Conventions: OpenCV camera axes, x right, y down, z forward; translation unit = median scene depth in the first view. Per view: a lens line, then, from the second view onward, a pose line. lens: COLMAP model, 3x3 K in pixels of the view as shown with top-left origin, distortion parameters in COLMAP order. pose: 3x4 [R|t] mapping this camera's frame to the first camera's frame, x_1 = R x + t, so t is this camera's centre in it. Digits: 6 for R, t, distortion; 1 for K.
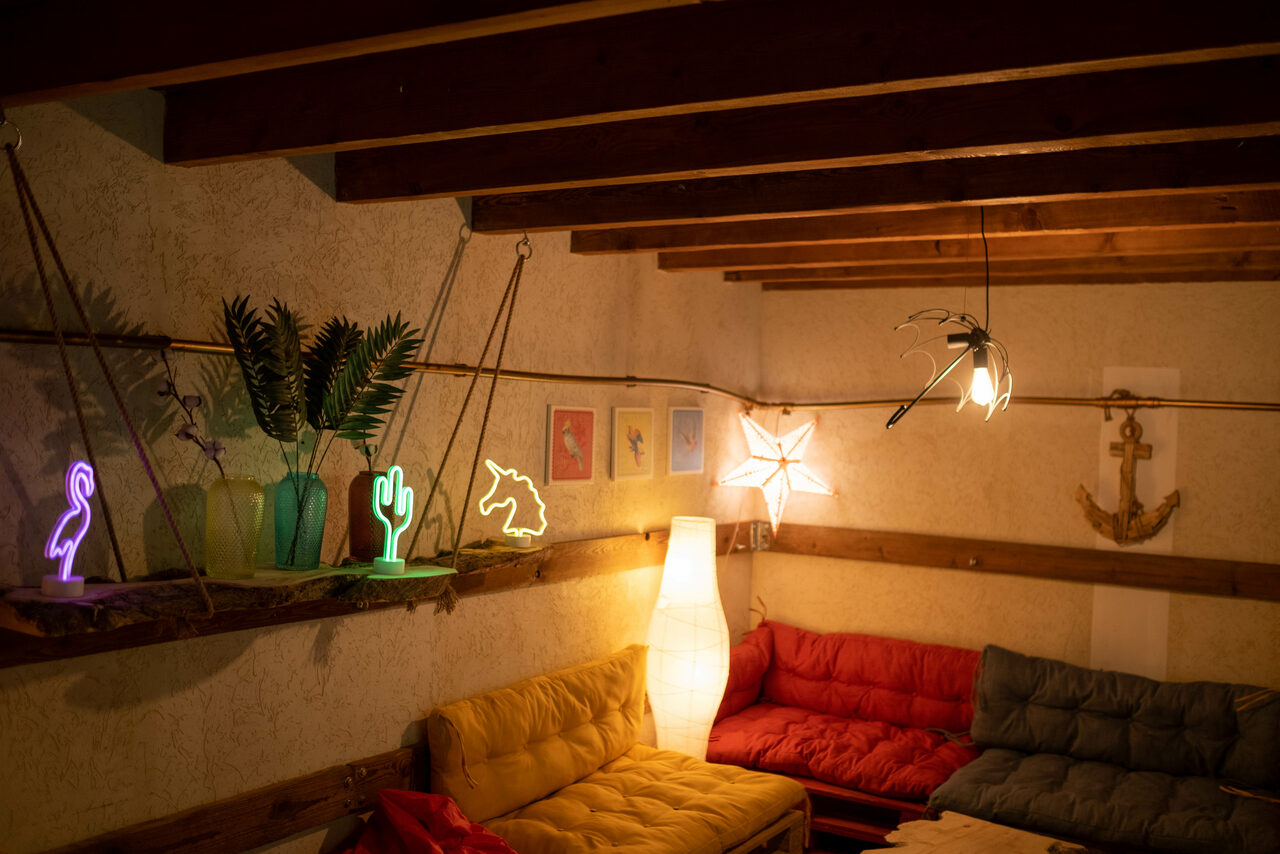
lens RADIAL K [[1292.5, 0, 643.7], [0, 1292.5, 428.8], [0, 0, 1]] dist [-0.007791, 0.000000]
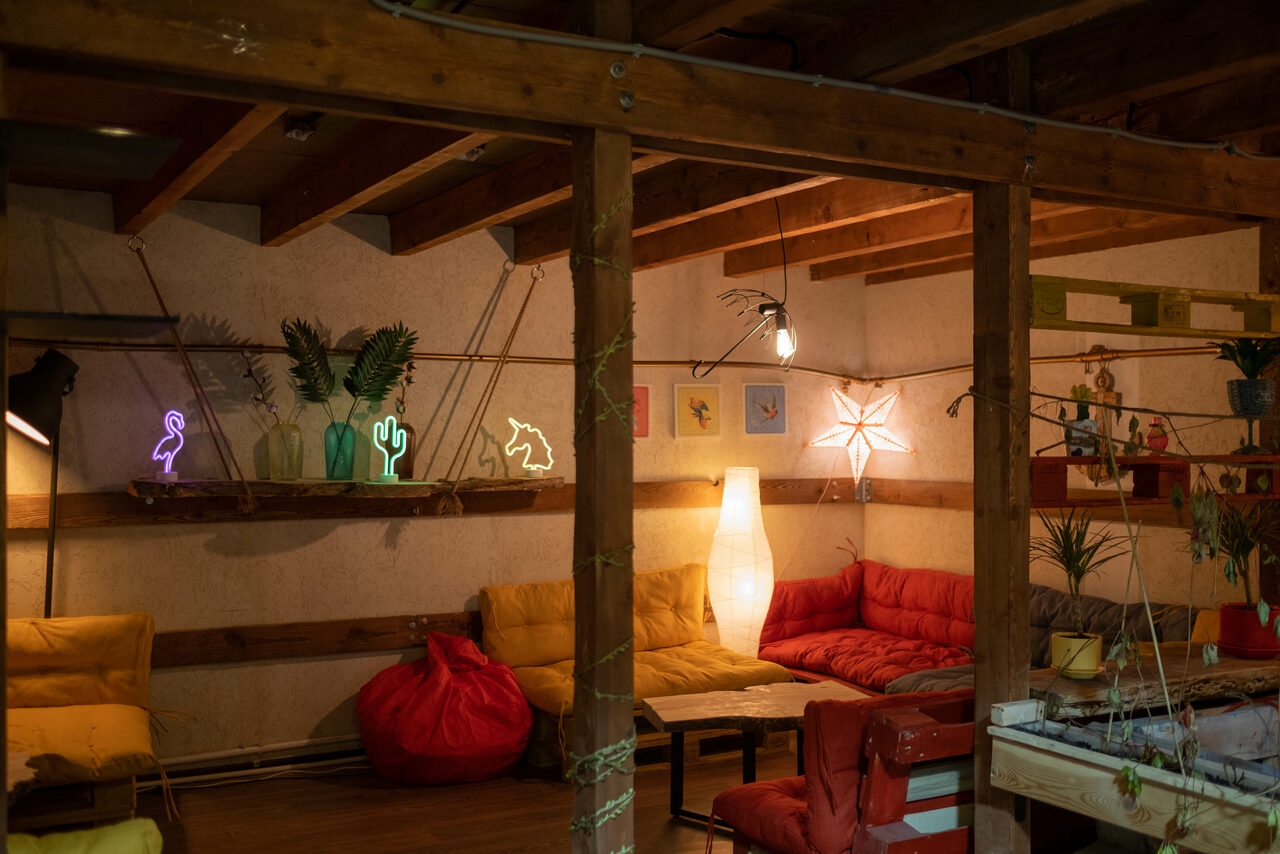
lens RADIAL K [[1292.5, 0, 638.8], [0, 1292.5, 425.0], [0, 0, 1]] dist [-0.007791, 0.000000]
pose [[0.873736, -0.038714, -0.484857, 0.703196], [0.025242, 0.999093, -0.034288, 0.084051], [0.485745, 0.017720, 0.873921, -0.211327]]
